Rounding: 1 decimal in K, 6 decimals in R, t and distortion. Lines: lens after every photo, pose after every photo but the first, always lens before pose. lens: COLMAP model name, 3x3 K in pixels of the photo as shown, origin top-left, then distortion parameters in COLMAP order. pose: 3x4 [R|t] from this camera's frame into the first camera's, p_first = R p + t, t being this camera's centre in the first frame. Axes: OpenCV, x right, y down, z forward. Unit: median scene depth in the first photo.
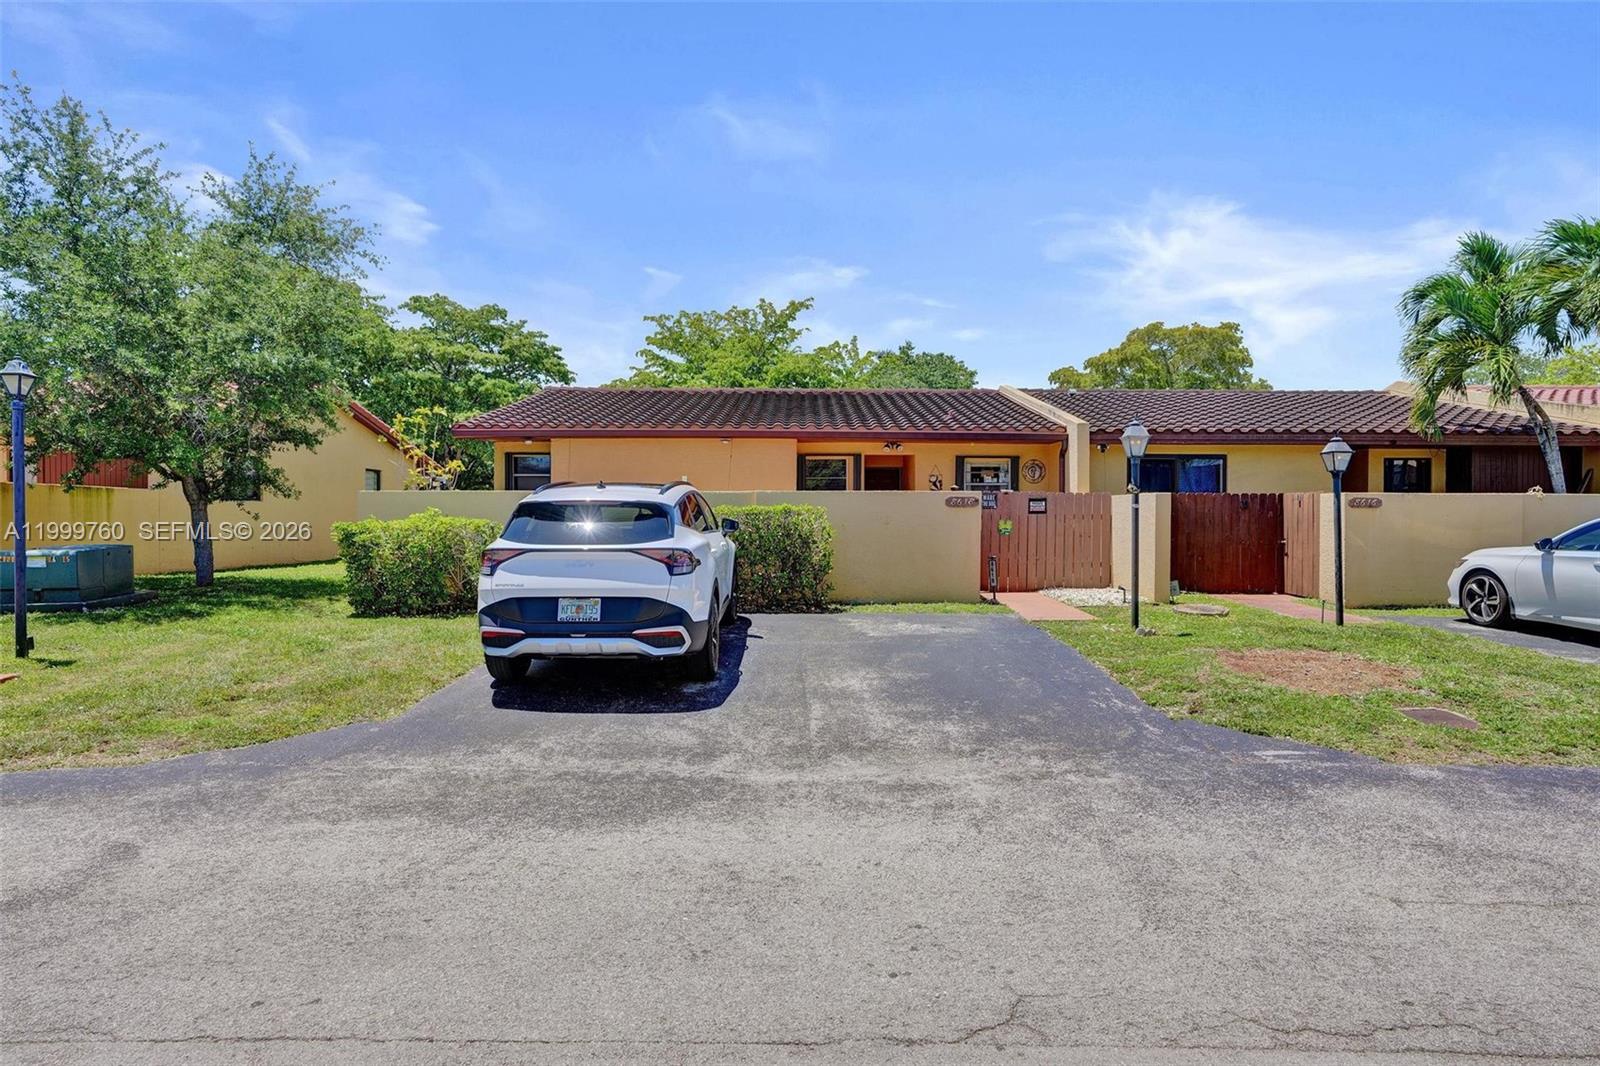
lens RADIAL K [[903.9, 0, 800.0], [0, 903.9, 533.0], [0, 0, 1]] dist [-0.014241, 0.000785]
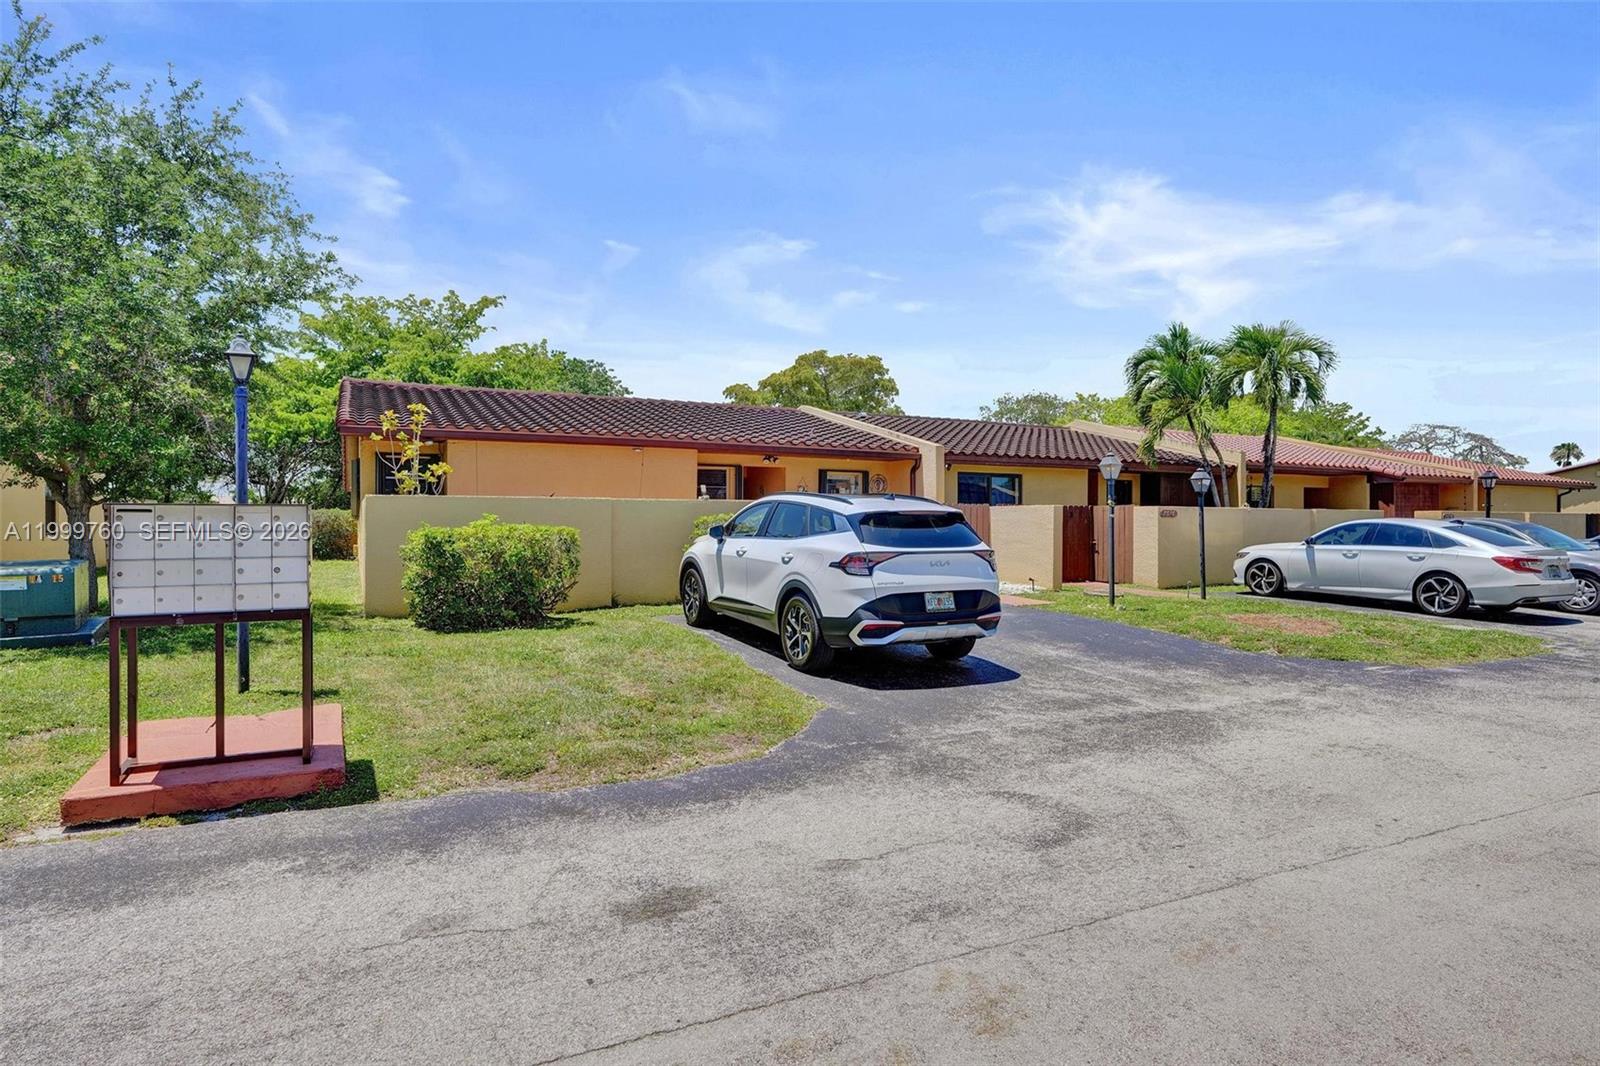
lens RADIAL K [[913.2, 0, 807.1], [0, 913.2, 530.6], [0, 0, 1]] dist [-0.035798, 0.000330]
pose [[0.889957, -0.004379, 0.456024, -0.383862], [0.008944, 0.999929, -0.007852, -0.000651], [-0.455957, 0.011067, 0.889933, 0.000075]]
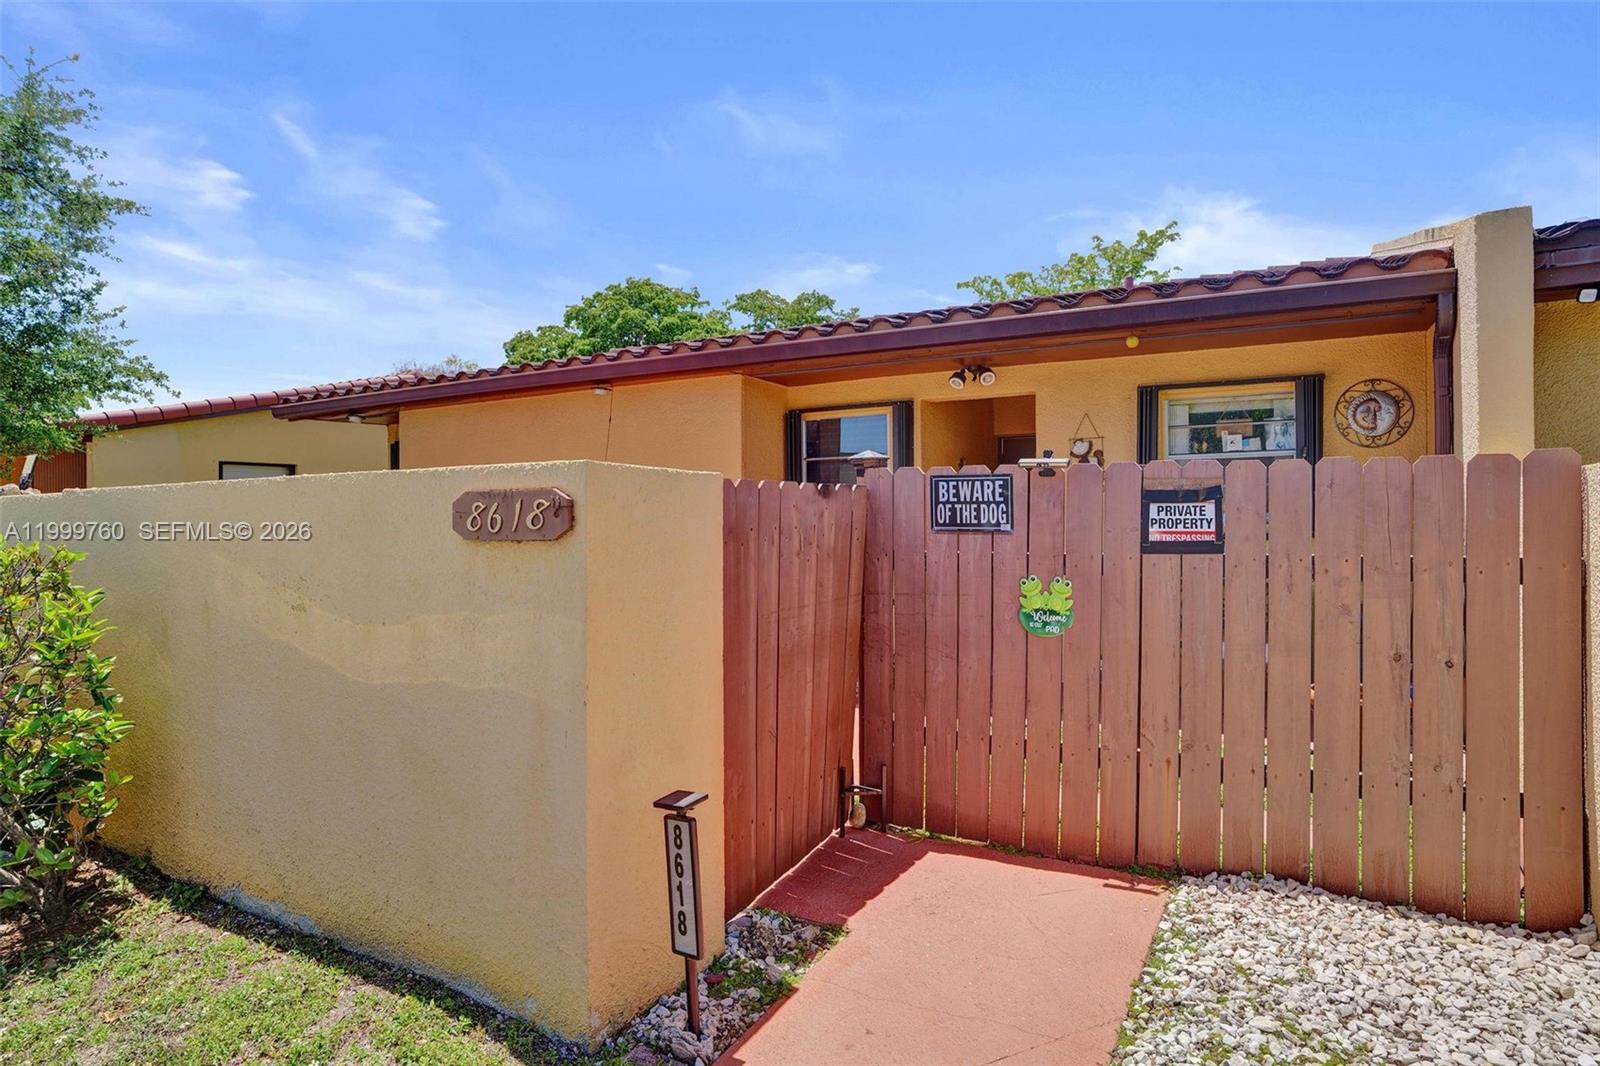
lens RADIAL K [[878.2, 0, 797.4], [0, 878.2, 511.4], [0, 0, 1]] dist [-0.004282, 0.000139]
pose [[0.872684, -0.010623, -0.488169, 0.246581], [-0.002111, 0.999672, -0.025529, -0.022795], [0.488280, 0.023309, 0.872375, 0.642222]]
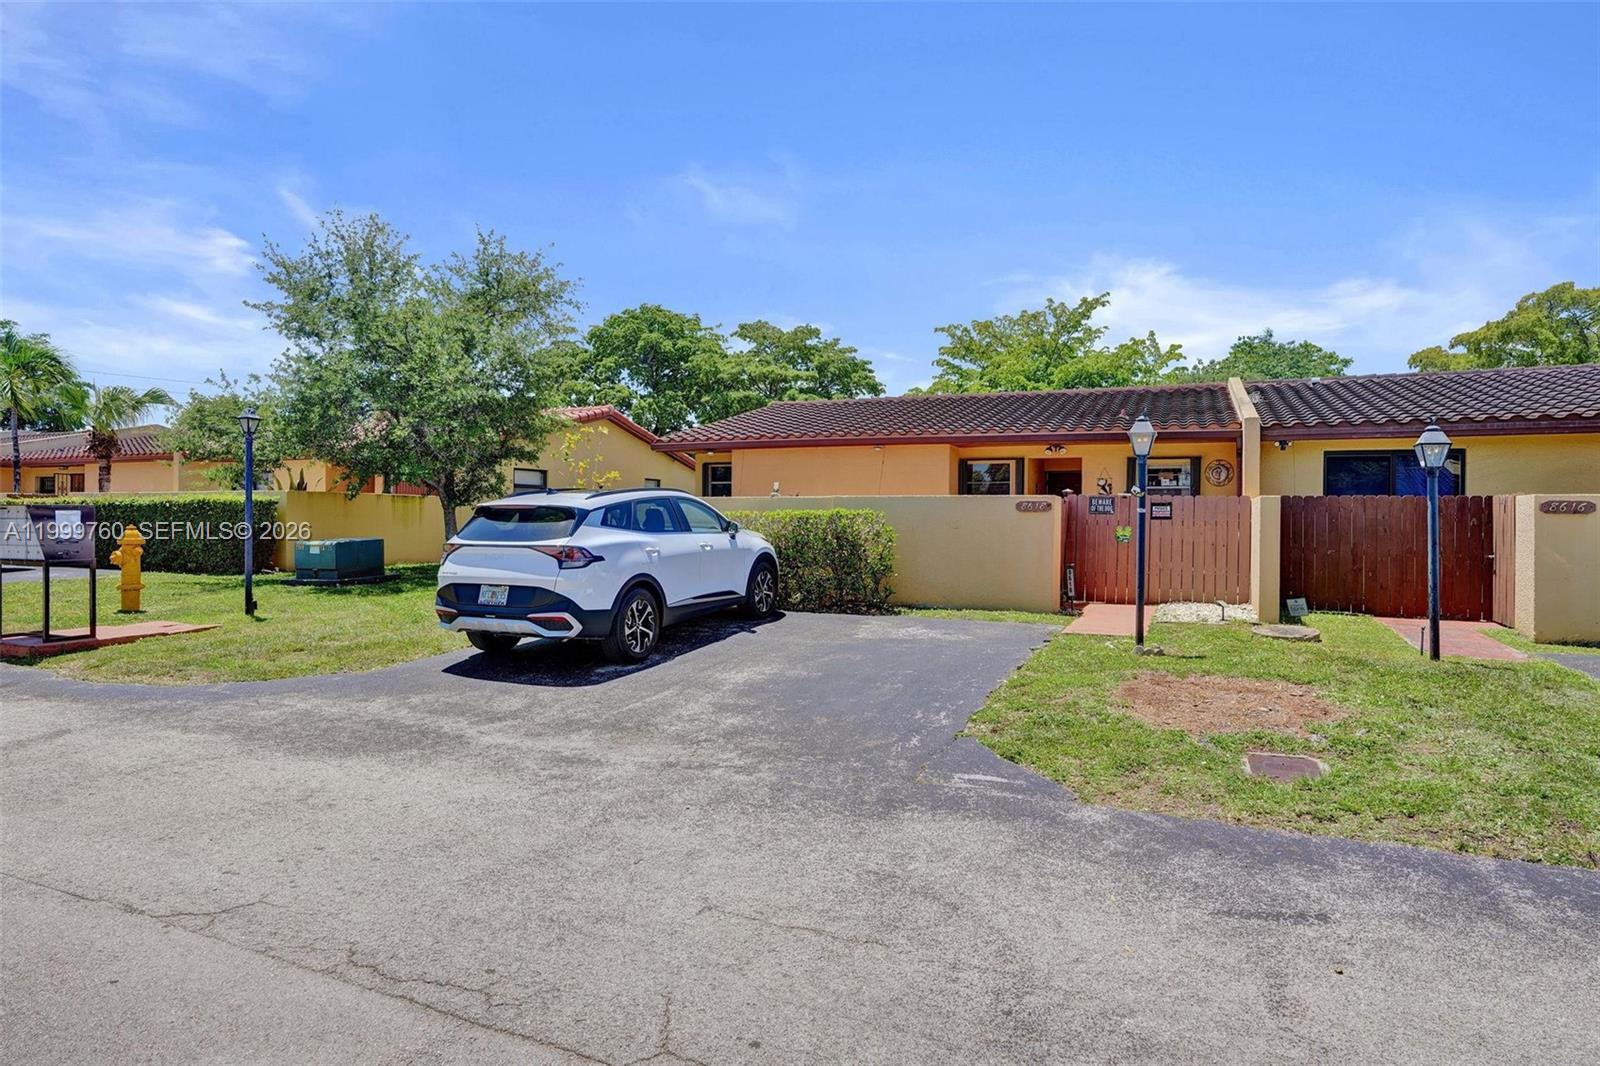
lens RADIAL K [[887.4, 0, 800.0], [0, 887.4, 533.0], [0, 0, 1]] dist [0.001255, 0.000792]
pose [[0.918732, 0.012686, -0.394678, 0.241794], [-0.014595, 0.999892, -0.001835, -0.000755], [0.394612, 0.007447, 0.918818, 0.027744]]
